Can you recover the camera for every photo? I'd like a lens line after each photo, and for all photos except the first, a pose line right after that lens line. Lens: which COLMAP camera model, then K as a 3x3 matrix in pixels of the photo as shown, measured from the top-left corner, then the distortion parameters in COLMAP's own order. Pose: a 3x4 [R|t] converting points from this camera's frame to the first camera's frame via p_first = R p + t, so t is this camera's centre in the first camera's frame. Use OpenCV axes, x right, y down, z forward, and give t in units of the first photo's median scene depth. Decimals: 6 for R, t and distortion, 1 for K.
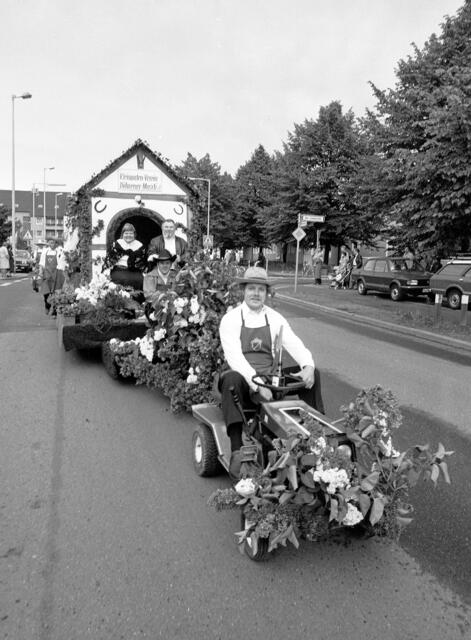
lens RADIAL K [[514.6, 0, 236.6], [0, 514.6, 281.4], [0, 0, 1]] dist [-0.052268, 0.001603]
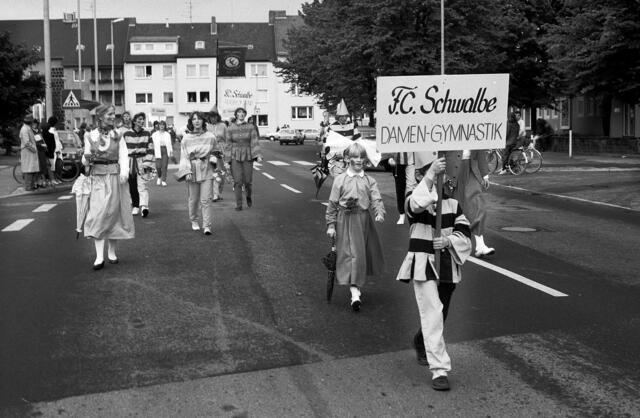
lens RADIAL K [[966.6, 0, 328.9], [0, 966.6, 210.0], [0, 0, 1]] dist [-0.056667, -0.103929]
pose [[0.993135, -0.029617, -0.113162, -0.064062], [0.033308, 0.998968, 0.030866, -0.005560], [0.112131, -0.034423, 0.993097, 0.110161]]
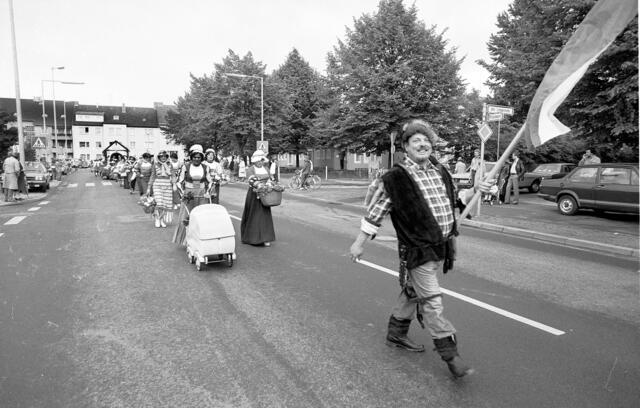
lens RADIAL K [[437.7, 0, 320.0], [0, 437.7, 204.0], [0, 0, 1]] dist [-0.053404, 0.057659]
pose [[0.979943, -0.038738, 0.195477, -0.112084], [0.029457, 0.998306, 0.050166, -0.015783], [-0.197089, -0.043402, 0.979424, 0.239638]]
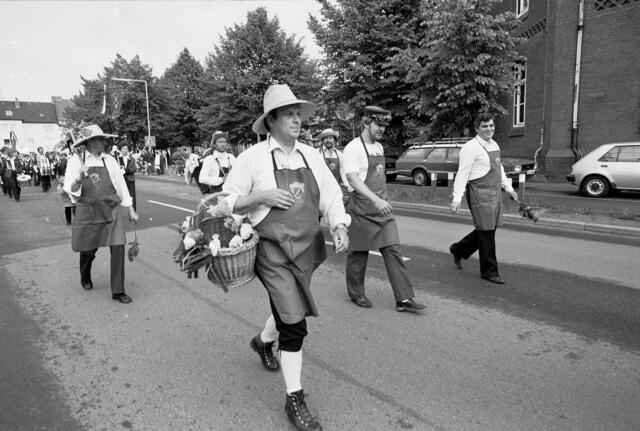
lens RADIAL K [[452.6, 0, 318.8], [0, 452.6, 218.8], [0, 0, 1]] dist [-0.077490, 0.087720]
pose [[0.934482, -0.101924, 0.341110, -0.063498], [0.068039, 0.991611, 0.109897, -0.000737], [-0.349449, -0.079488, 0.933577, 0.029541]]
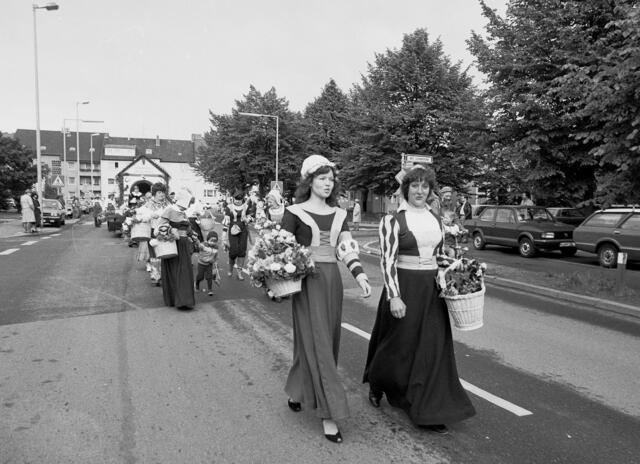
lens RADIAL K [[553.7, 0, 357.5], [0, 553.7, 241.3], [0, 0, 1]] dist [-0.061355, 0.054624]
pose [[0.993681, -0.012993, 0.111489, -0.026467], [0.011165, 0.999793, 0.017003, -0.002845], [-0.111687, -0.015651, 0.993620, 0.062964]]
